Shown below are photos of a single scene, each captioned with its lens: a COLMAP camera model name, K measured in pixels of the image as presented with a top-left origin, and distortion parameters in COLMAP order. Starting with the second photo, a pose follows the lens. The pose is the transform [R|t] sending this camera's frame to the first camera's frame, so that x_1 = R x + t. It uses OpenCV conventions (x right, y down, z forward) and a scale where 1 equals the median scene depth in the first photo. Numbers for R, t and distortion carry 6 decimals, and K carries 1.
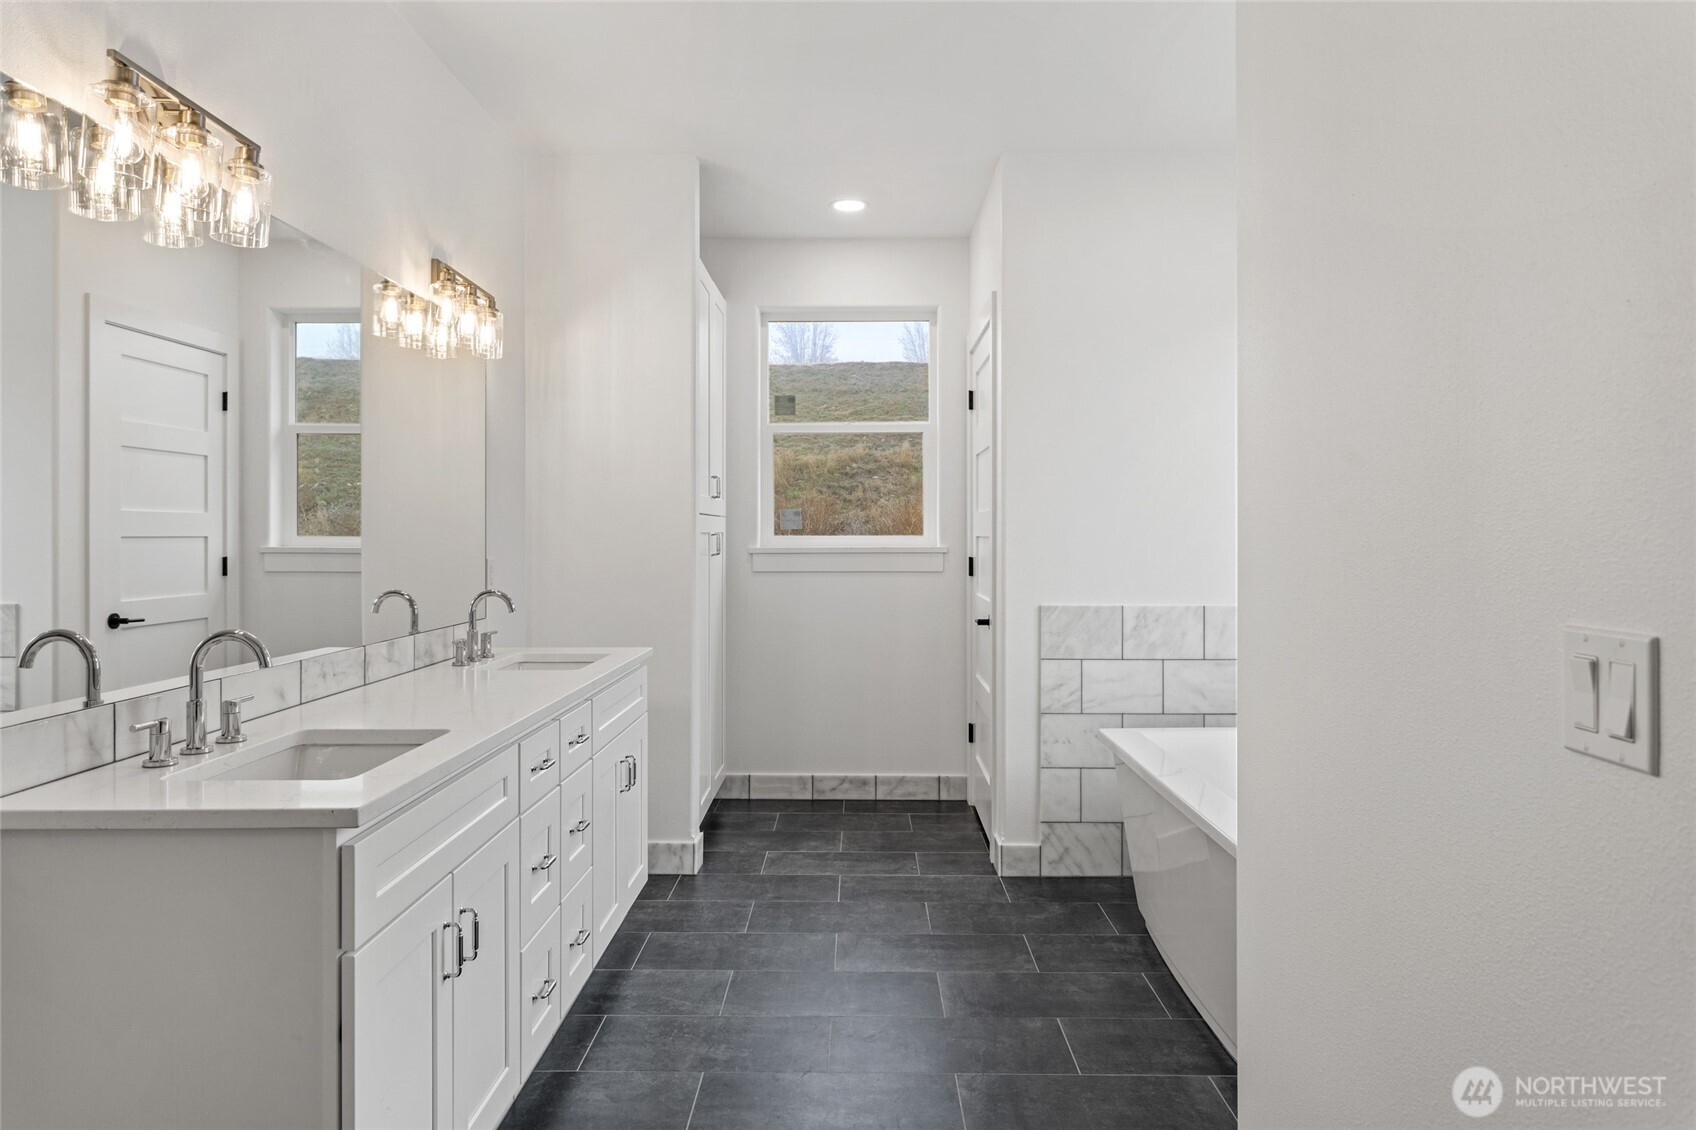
lens RADIAL K [[1130.5, 0, 845.8], [0, 1130.5, 528.1], [0, 0, 1]] dist [0.000334, 0.001357]
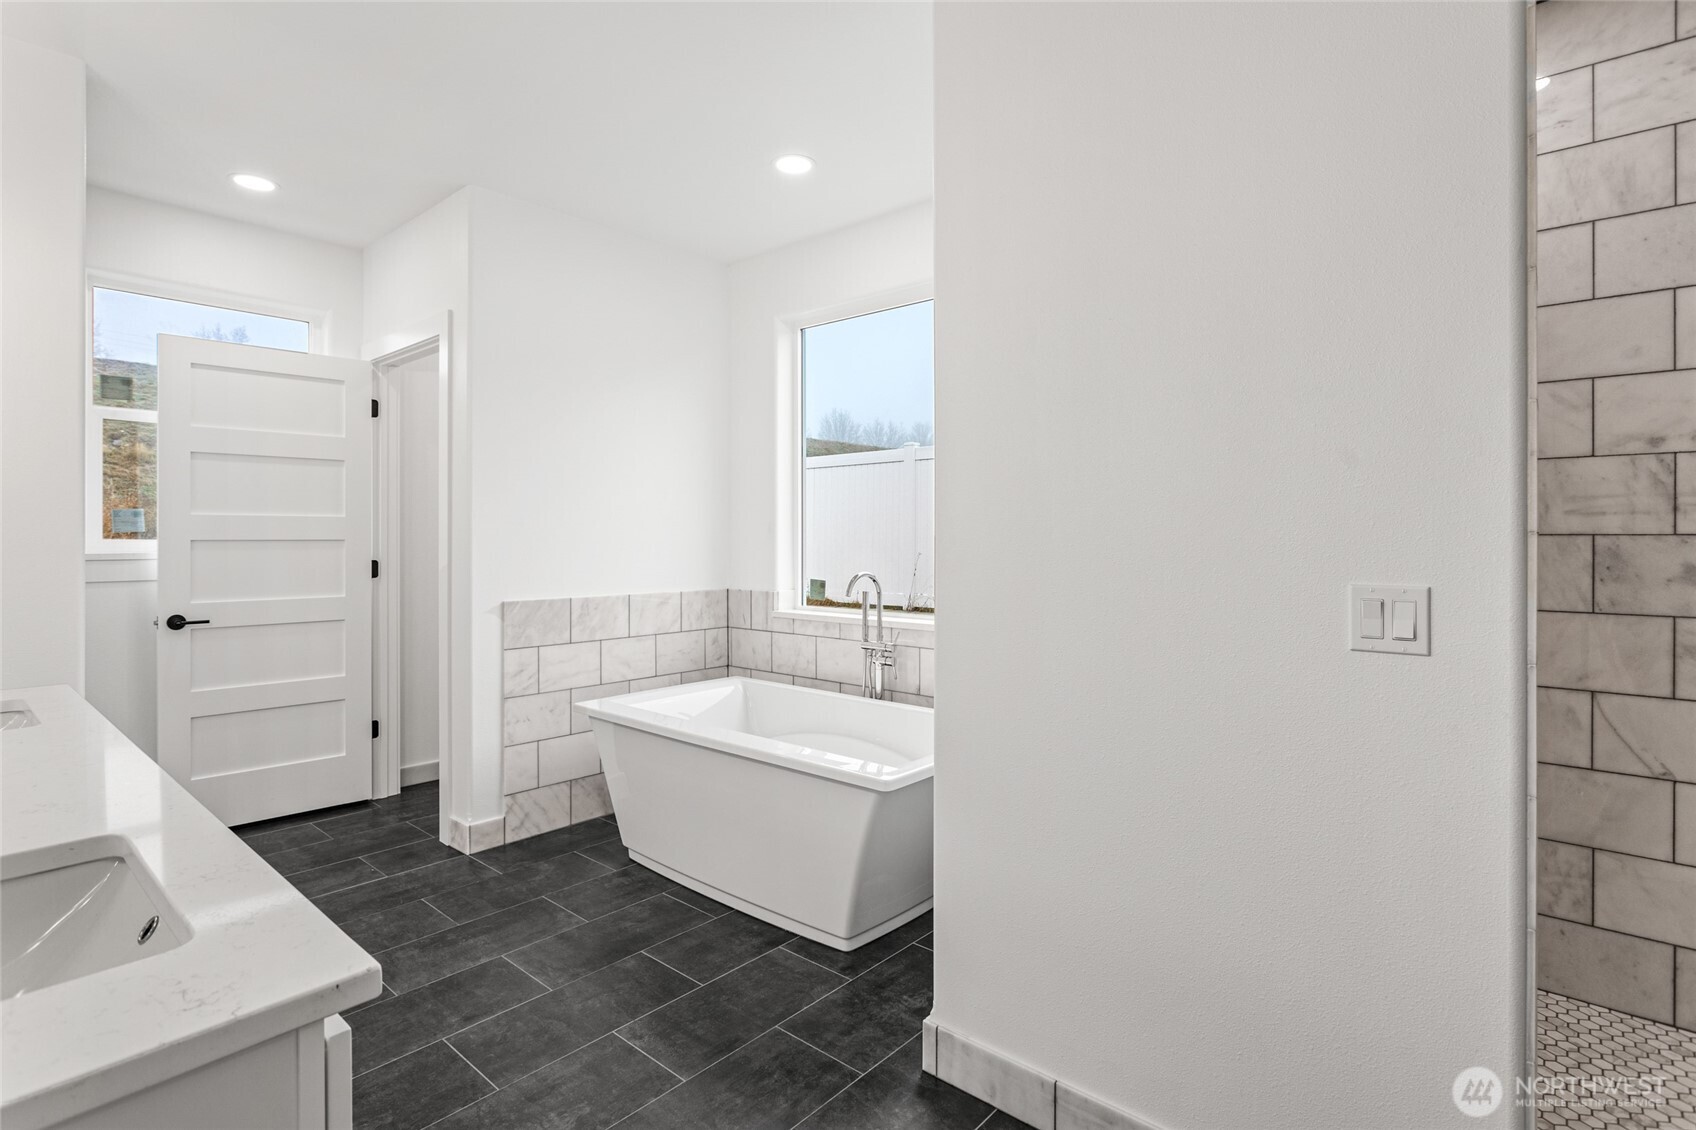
lens RADIAL K [[860.1, 0, 817.5], [0, 860.1, 539.4], [0, 0, 1]] dist [-0.007207, 0.000859]
pose [[0.626437, 0.000260, 0.779472, -0.296557], [-0.004398, 0.999985, 0.003202, 0.003072], [-0.779460, -0.005434, 0.626429, 0.231200]]
